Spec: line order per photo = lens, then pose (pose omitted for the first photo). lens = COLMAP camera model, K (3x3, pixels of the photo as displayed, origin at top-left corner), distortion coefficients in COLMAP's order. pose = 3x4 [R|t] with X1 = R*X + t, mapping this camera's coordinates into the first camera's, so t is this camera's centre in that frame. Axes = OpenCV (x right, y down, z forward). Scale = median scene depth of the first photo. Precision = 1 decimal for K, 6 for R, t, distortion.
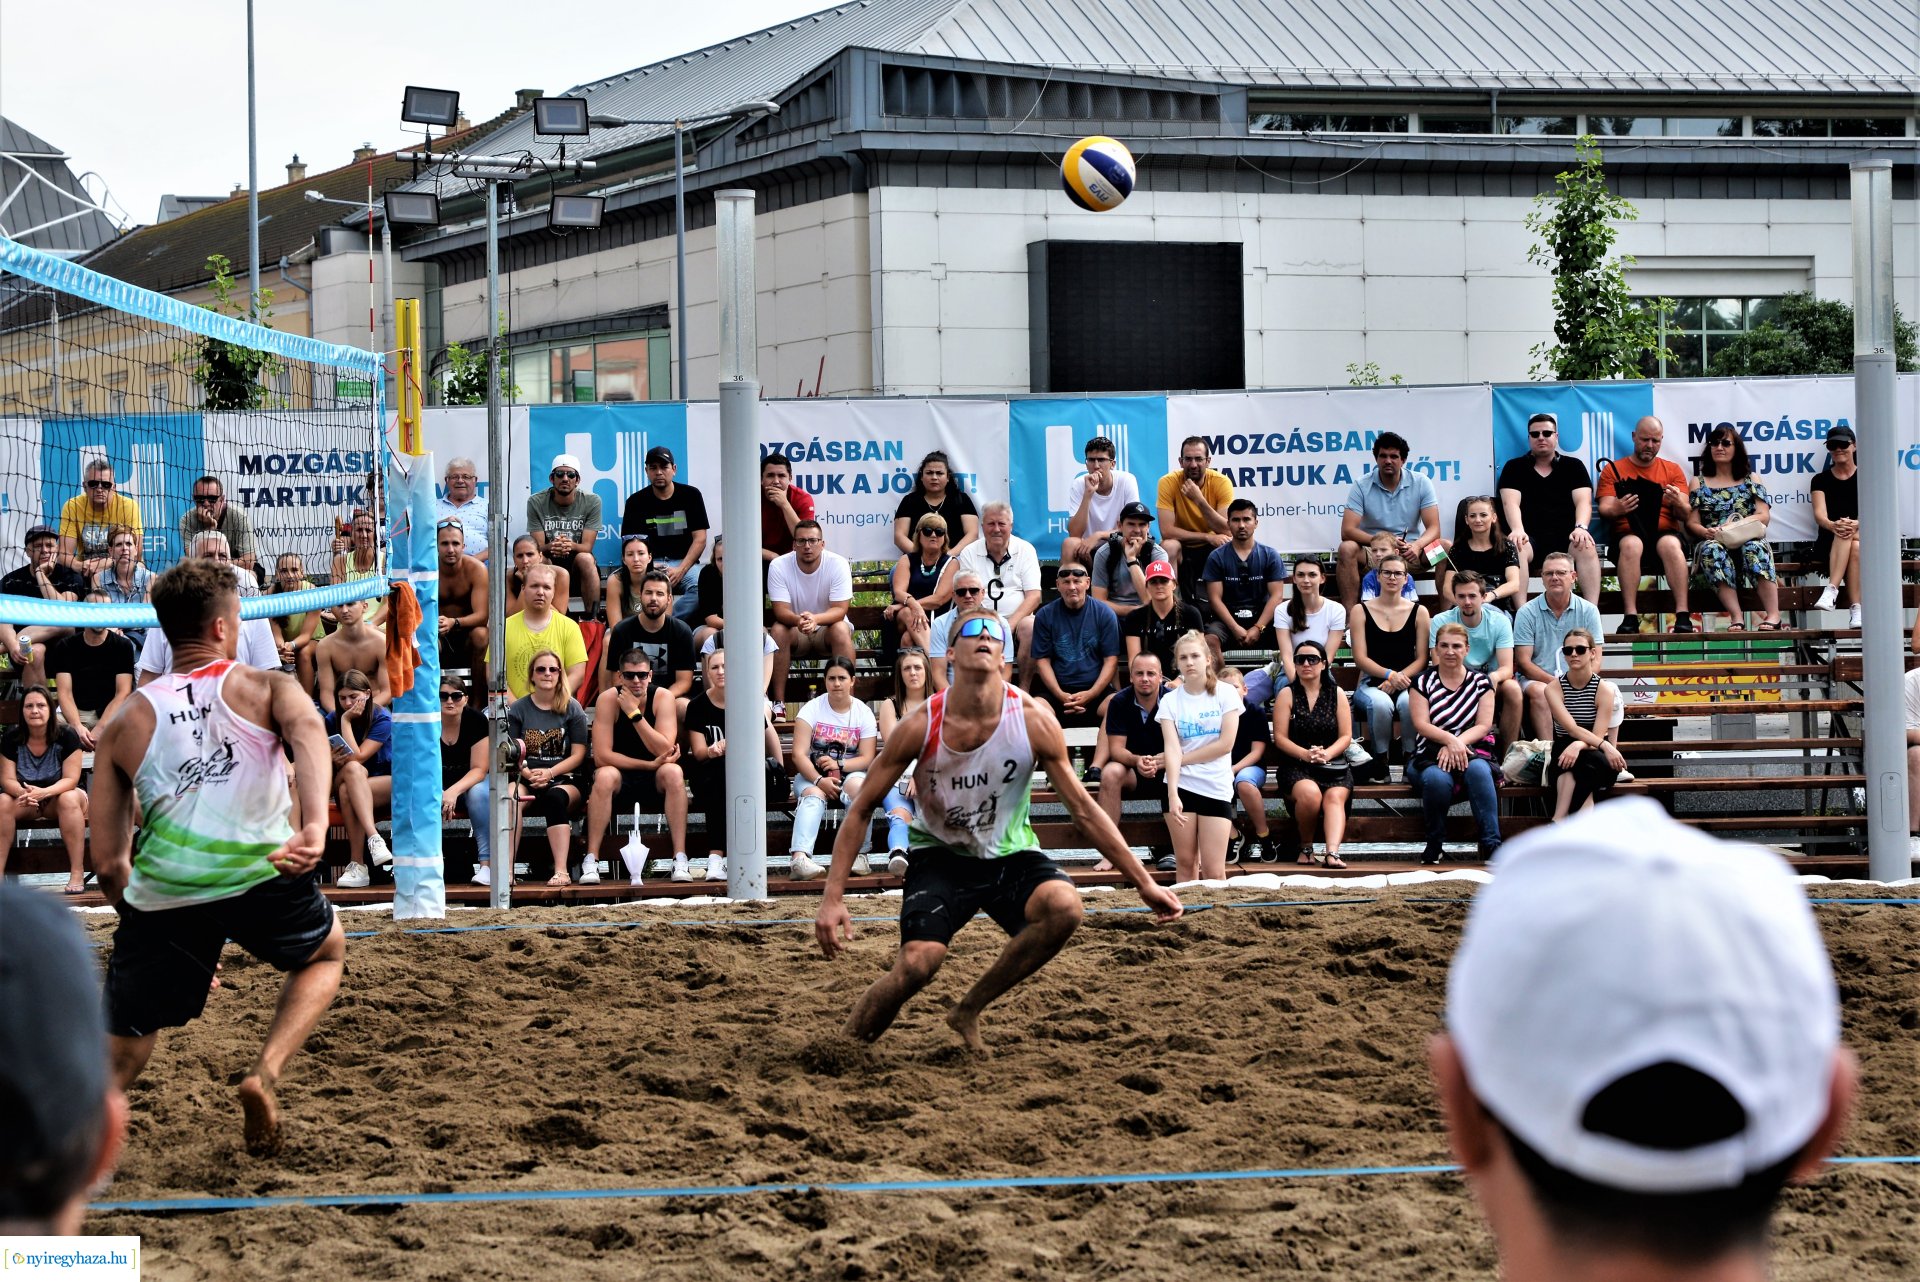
lens RADIAL K [[4390.7, 0, 954.2], [0, 4390.7, 565.6], [0, 0, 1]] dist [0.176686, 0.498528]
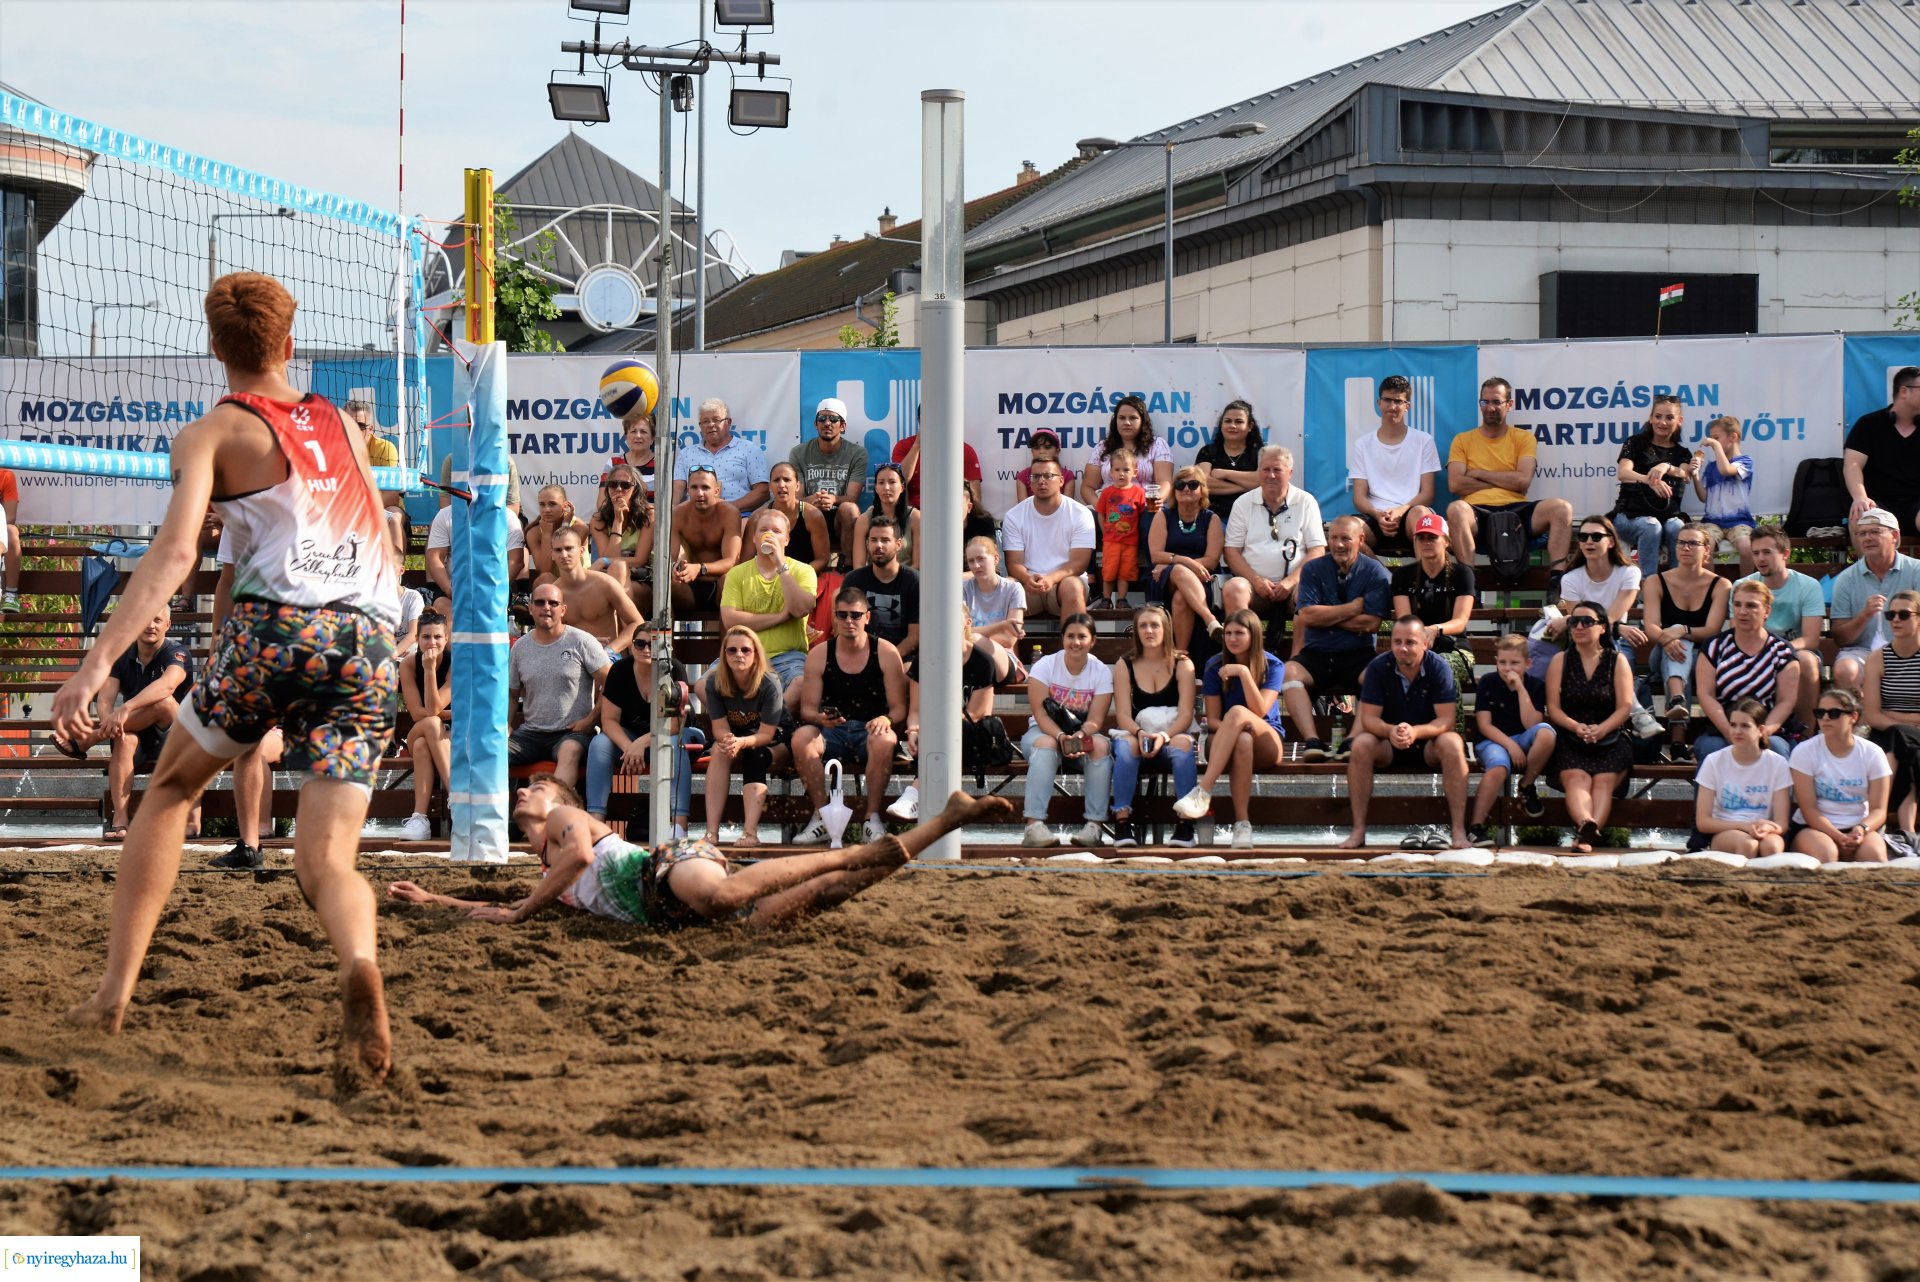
lens RADIAL K [[3952.5, 0, 954.6], [0, 3952.5, 612.2], [0, 0, 1]] dist [0.242893, 0.228270]
pose [[0.987138, 0.019863, -0.158632, 0.073266], [-0.020266, 0.999794, -0.000917, 0.020316], [0.158581, 0.004120, 0.987337, 0.159791]]
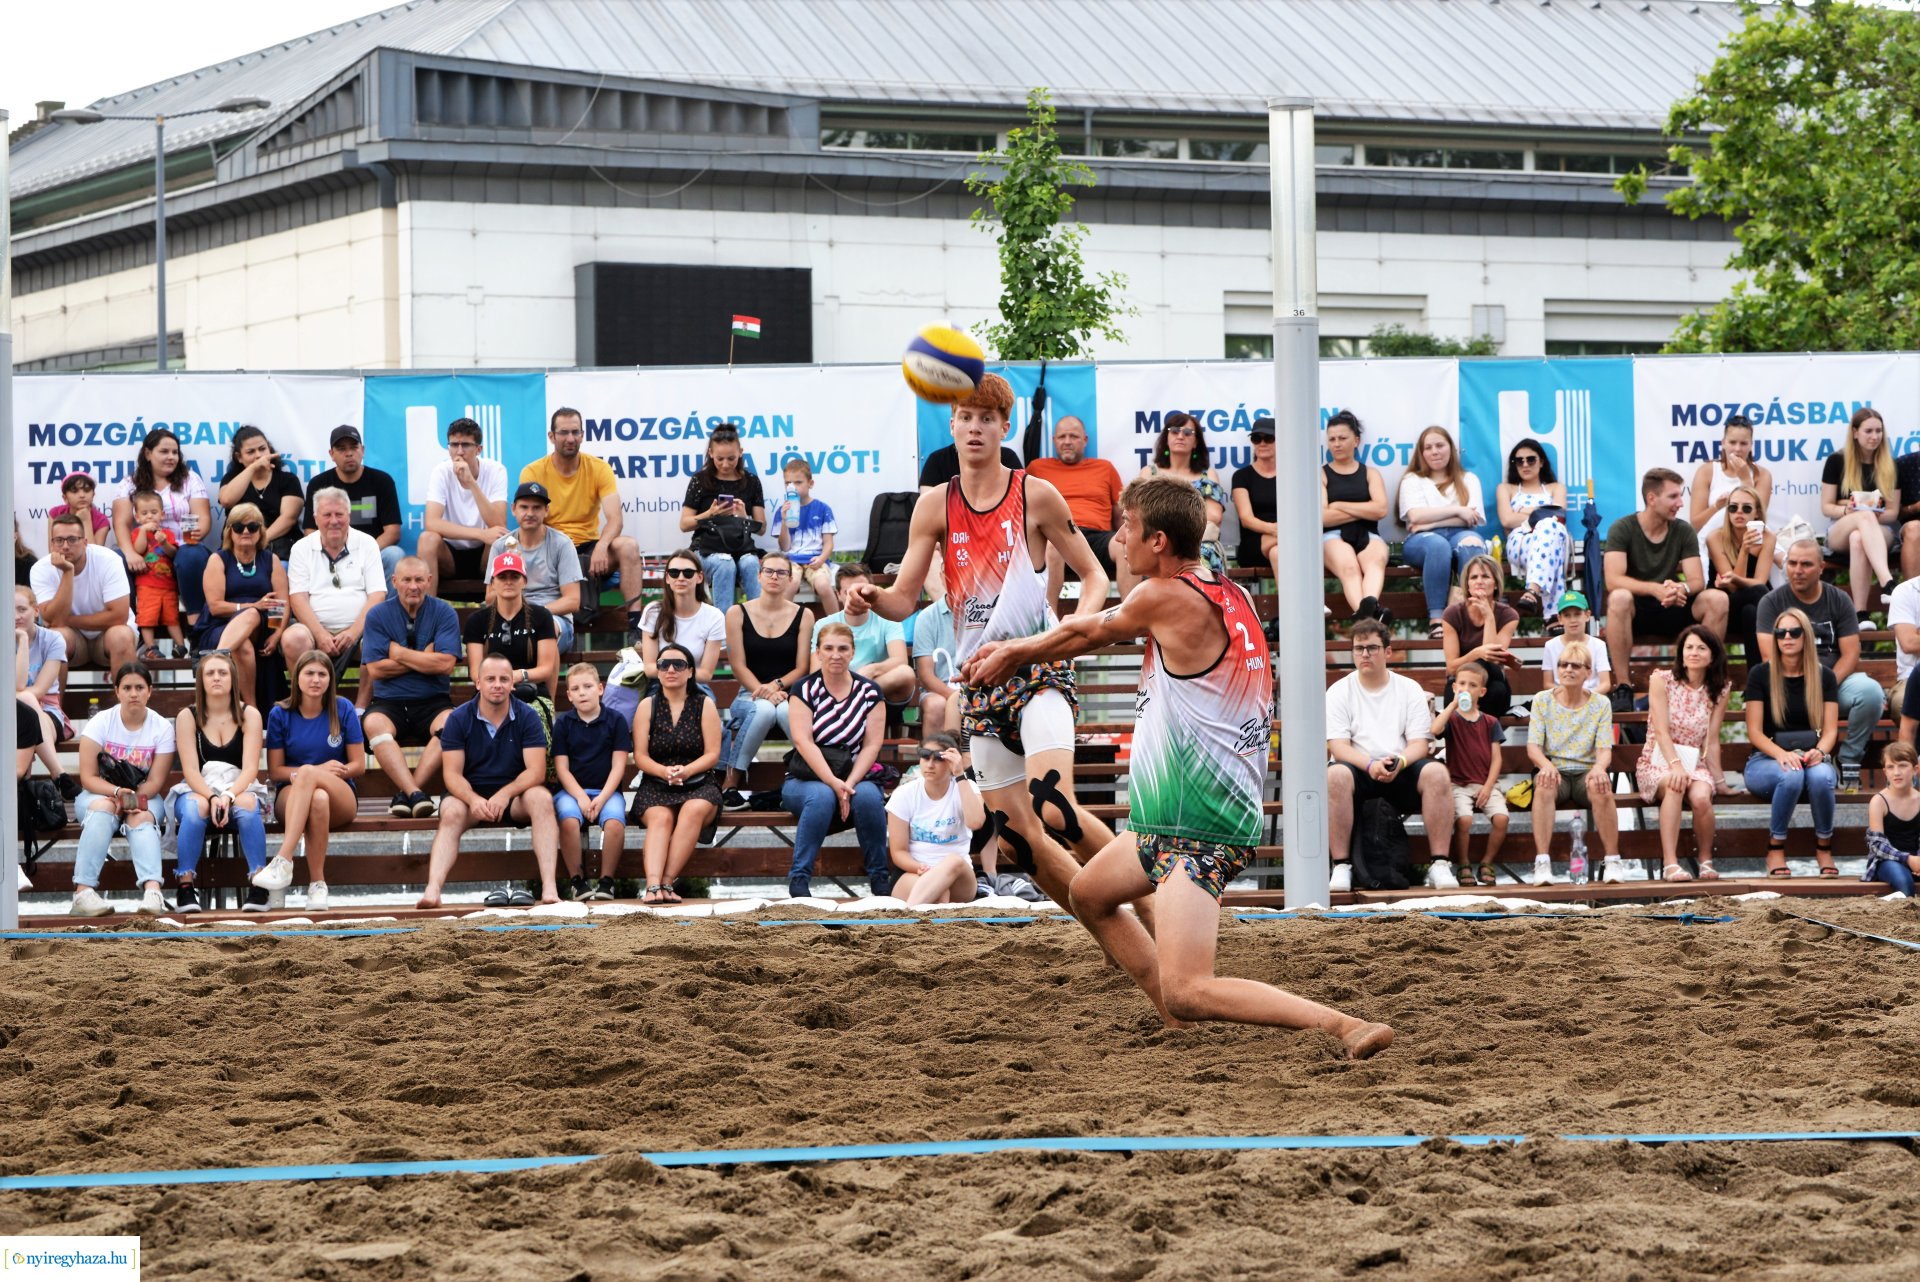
lens RADIAL K [[4714.9, 0, 964.5], [0, 4714.9, 561.6], [0, 0, 1]] dist [-0.021043, 0.186073]
pose [[0.997314, 0.007214, 0.072895, 0.063218], [-0.005708, 0.999766, -0.020843, 0.017730], [-0.073029, 0.020371, 0.997122, 0.062729]]
